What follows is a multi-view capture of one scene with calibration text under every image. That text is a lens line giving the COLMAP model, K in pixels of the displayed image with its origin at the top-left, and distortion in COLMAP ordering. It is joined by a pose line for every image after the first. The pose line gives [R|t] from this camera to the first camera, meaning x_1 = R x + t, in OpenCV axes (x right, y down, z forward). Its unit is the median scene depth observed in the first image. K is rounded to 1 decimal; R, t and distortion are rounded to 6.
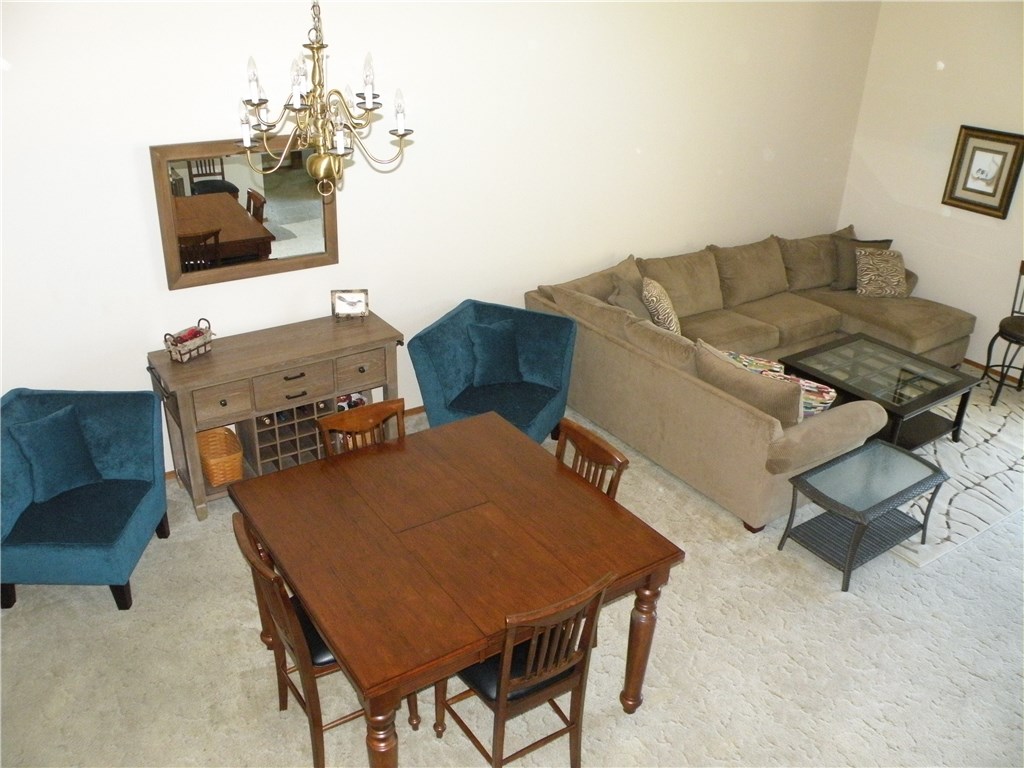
lens RADIAL K [[837.0, 0, 512.0], [0, 837.0, 384.0], [0, 0, 1]] dist [-0.157917, 0.155257]
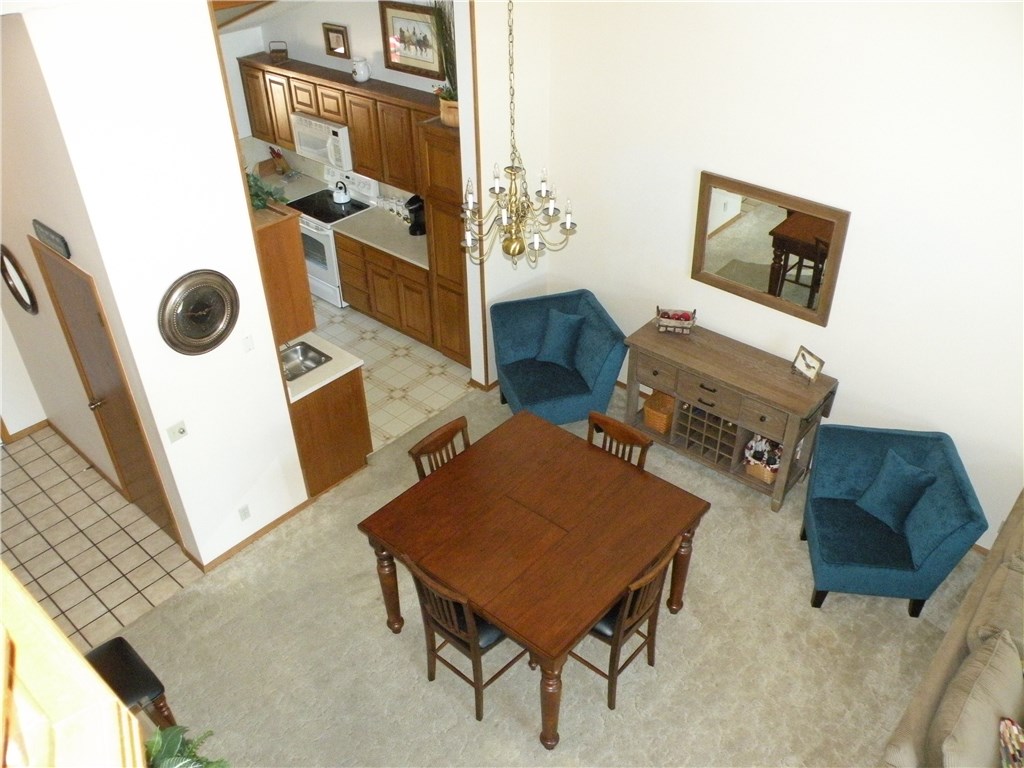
lens RADIAL K [[837.0, 0, 512.0], [0, 837.0, 384.0], [0, 0, 1]] dist [-0.157917, 0.155257]
pose [[0.244970, 0.521212, -0.817513, 0.625490], [-0.401348, 0.822081, 0.403859, -0.374677], [0.882559, 0.229174, 0.410573, 0.260118]]
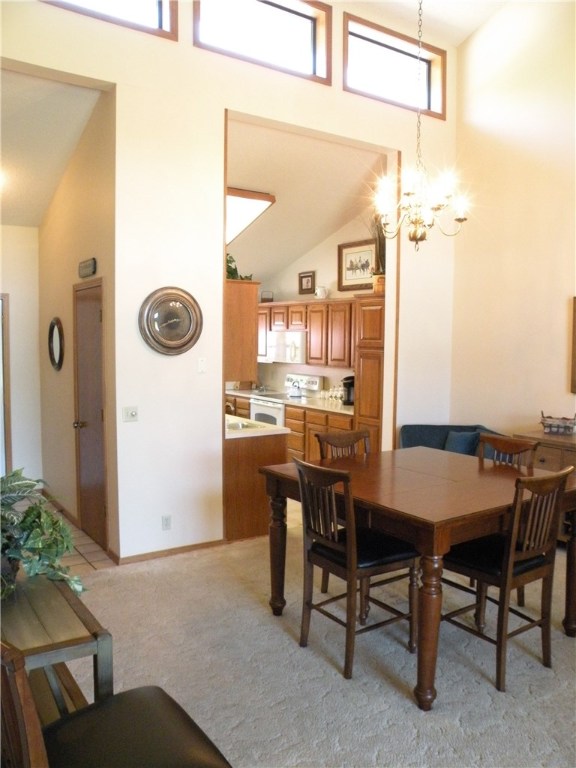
lens RADIAL K [[627.8, 0, 288.0], [0, 627.8, 384.0], [0, 0, 1]] dist [-0.157917, 0.155257]
pose [[0.004033, 0.030850, -0.999516, 0.669950], [-0.446604, 0.894360, 0.025802, 0.071294], [0.894723, 0.446283, 0.017385, 0.497406]]
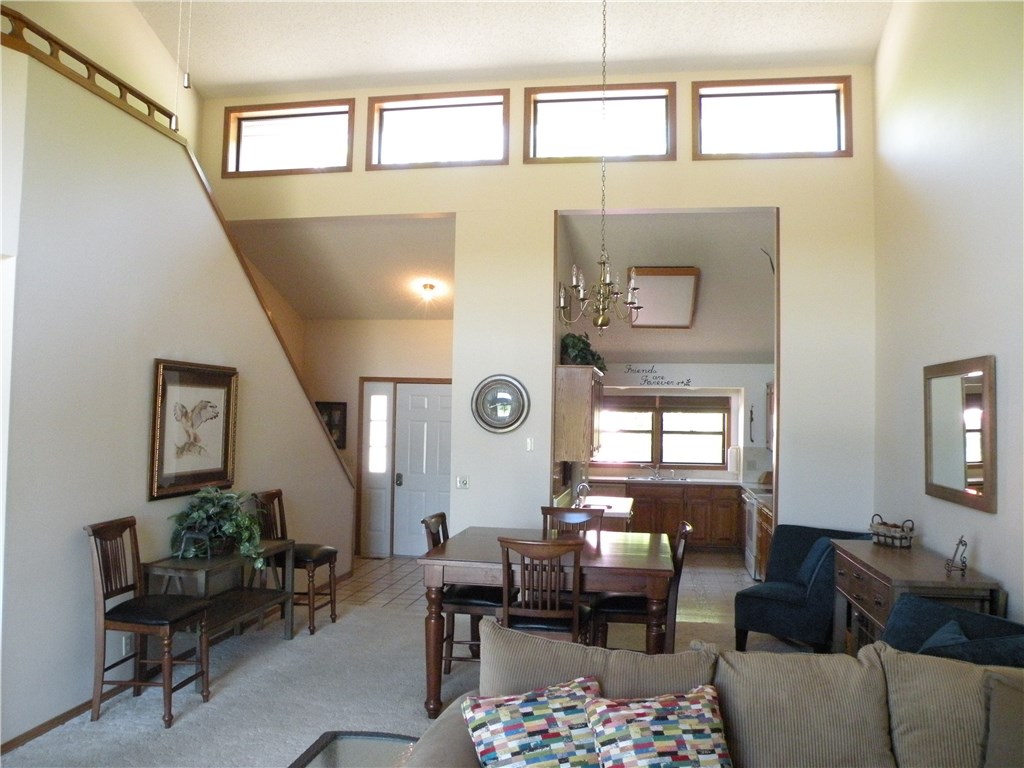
lens RADIAL K [[837.0, 0, 512.0], [0, 837.0, 384.0], [0, 0, 1]] dist [-0.157917, 0.155257]
pose [[-0.690185, -0.080929, -0.719093, 0.756789], [-0.359328, 0.900885, 0.243494, -0.305854], [0.628115, 0.426446, -0.650858, 1.261837]]
